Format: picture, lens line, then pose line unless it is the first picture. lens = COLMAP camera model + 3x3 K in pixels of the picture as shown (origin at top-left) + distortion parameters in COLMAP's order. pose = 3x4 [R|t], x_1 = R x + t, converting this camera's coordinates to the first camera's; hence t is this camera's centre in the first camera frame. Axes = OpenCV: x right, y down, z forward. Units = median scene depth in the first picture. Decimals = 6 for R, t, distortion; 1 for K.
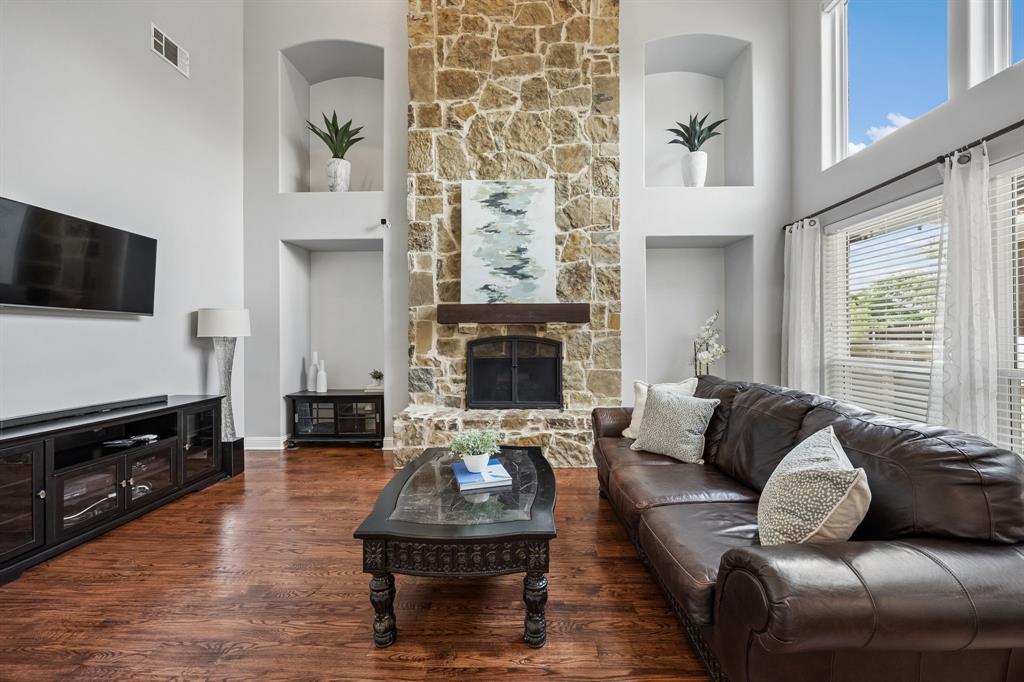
lens RADIAL K [[394.4, 0, 512.7], [0, 394.4, 338.4], [0, 0, 1]] dist [-0.001904, -0.000455]
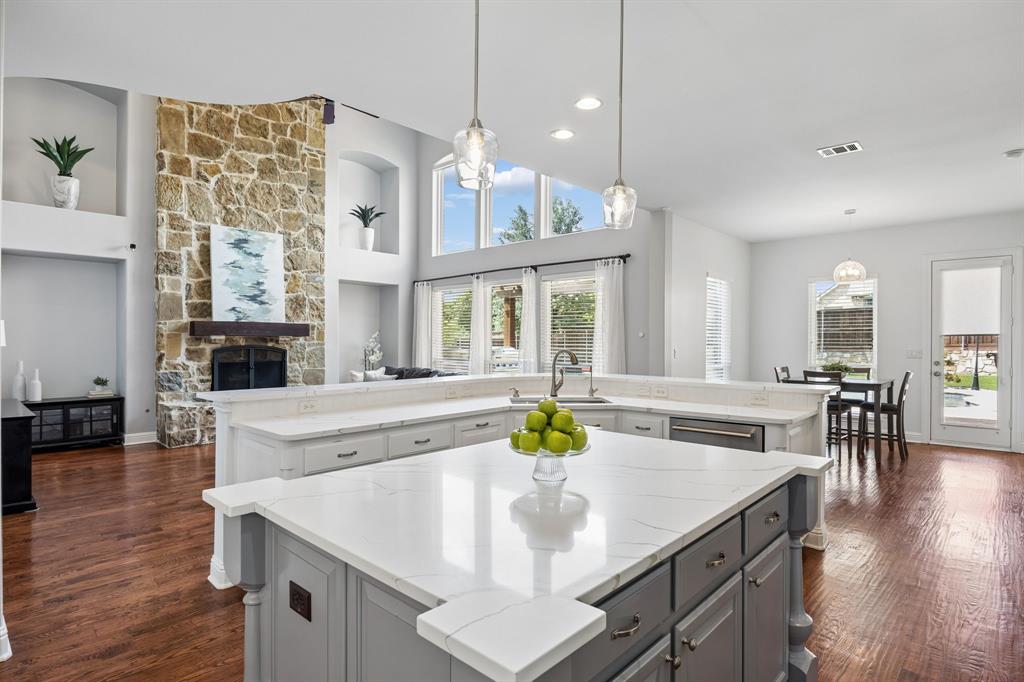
lens RADIAL K [[530.8, 0, 512.0], [0, 530.8, 335.5], [0, 0, 1]] dist [0.007918, 0.000960]
pose [[0.674451, 0.016466, 0.738136, -0.732236], [-0.006349, 0.999844, -0.016503, -0.015718], [-0.738292, 0.006444, 0.674450, -0.880794]]
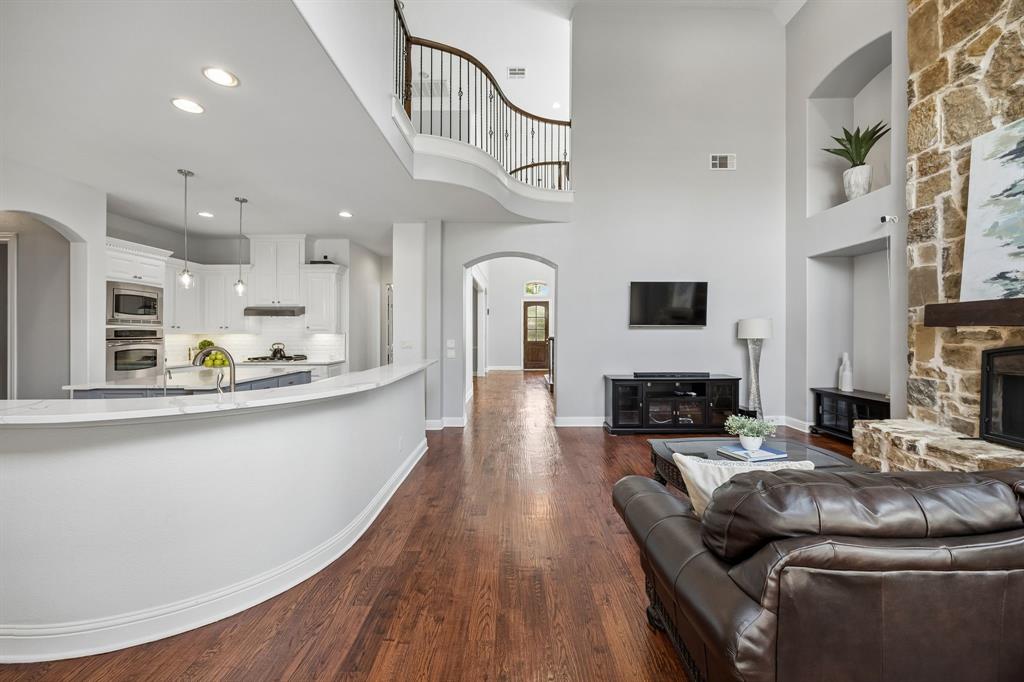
lens RADIAL K [[394.4, 0, 528.5], [0, 394.4, 327.9], [0, 0, 1]] dist [-0.001904, -0.000455]
pose [[0.043109, -0.005022, -0.999058, 0.585220], [-0.001171, 0.999986, -0.005077, -0.029503], [0.999070, 0.001389, 0.043102, 0.105887]]
